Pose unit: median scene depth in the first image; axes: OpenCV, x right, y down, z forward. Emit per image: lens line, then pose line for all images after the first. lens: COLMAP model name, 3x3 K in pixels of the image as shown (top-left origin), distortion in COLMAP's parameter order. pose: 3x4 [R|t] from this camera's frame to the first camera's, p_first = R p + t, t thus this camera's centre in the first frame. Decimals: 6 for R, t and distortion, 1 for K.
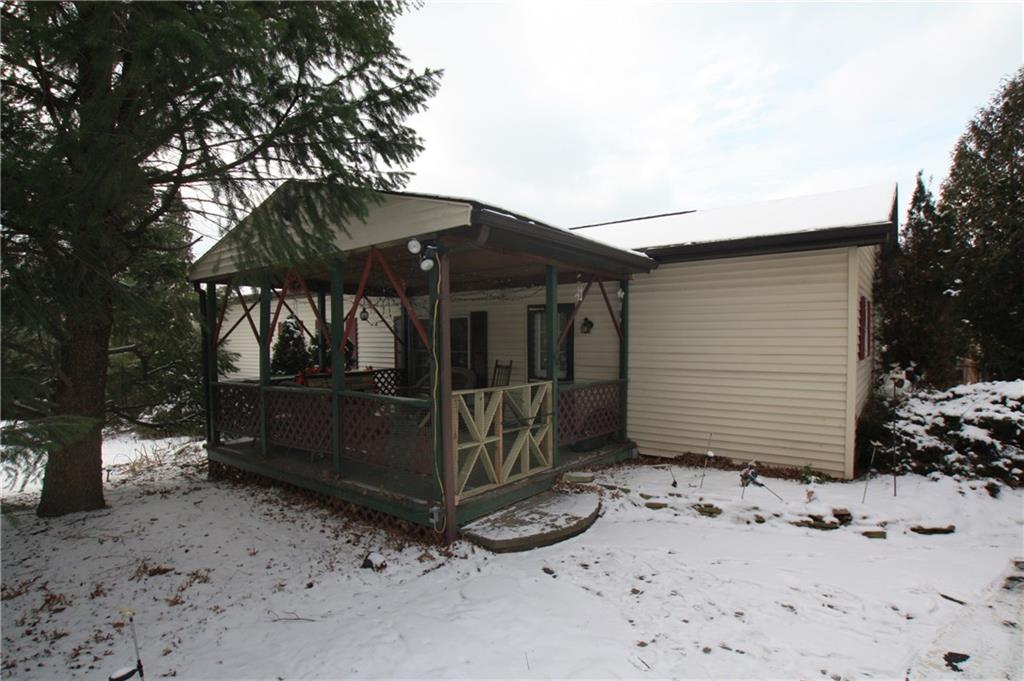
lens RADIAL K [[498.0, 0, 512.7], [0, 498.0, 359.4], [0, 0, 1]] dist [-0.070018, 0.030265]
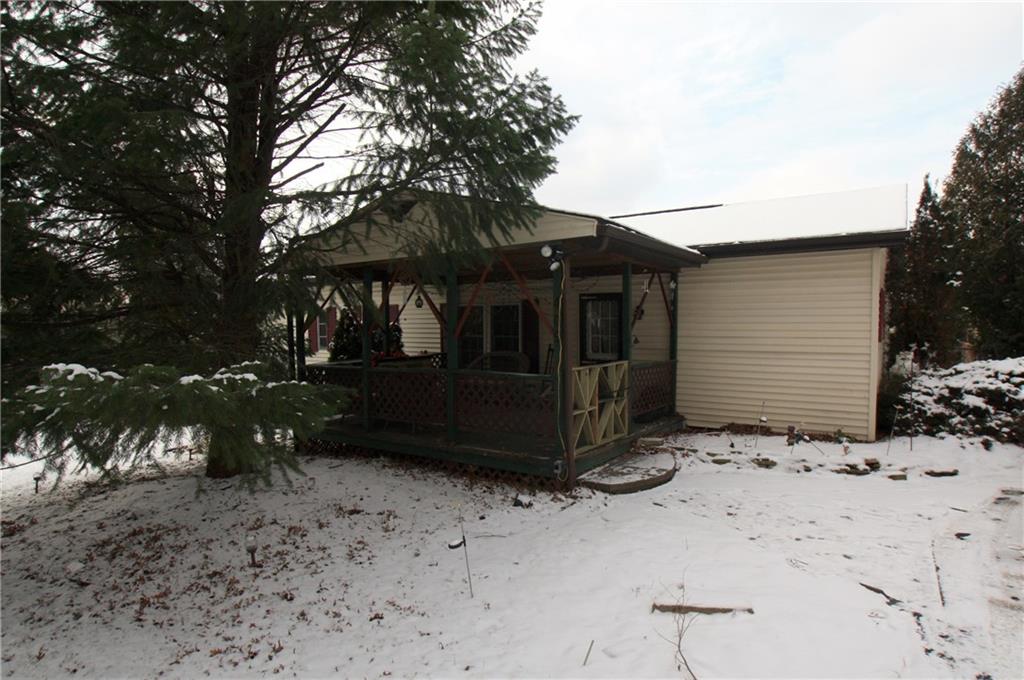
lens RADIAL K [[519.4, 0, 527.1], [0, 519.4, 353.0], [0, 0, 1]] dist [-0.070869, 0.037210]
pose [[0.999017, -0.005339, 0.044008, -0.238838], [0.004694, 0.999880, 0.014757, 0.006849], [-0.044081, -0.014536, 0.998922, -0.240611]]
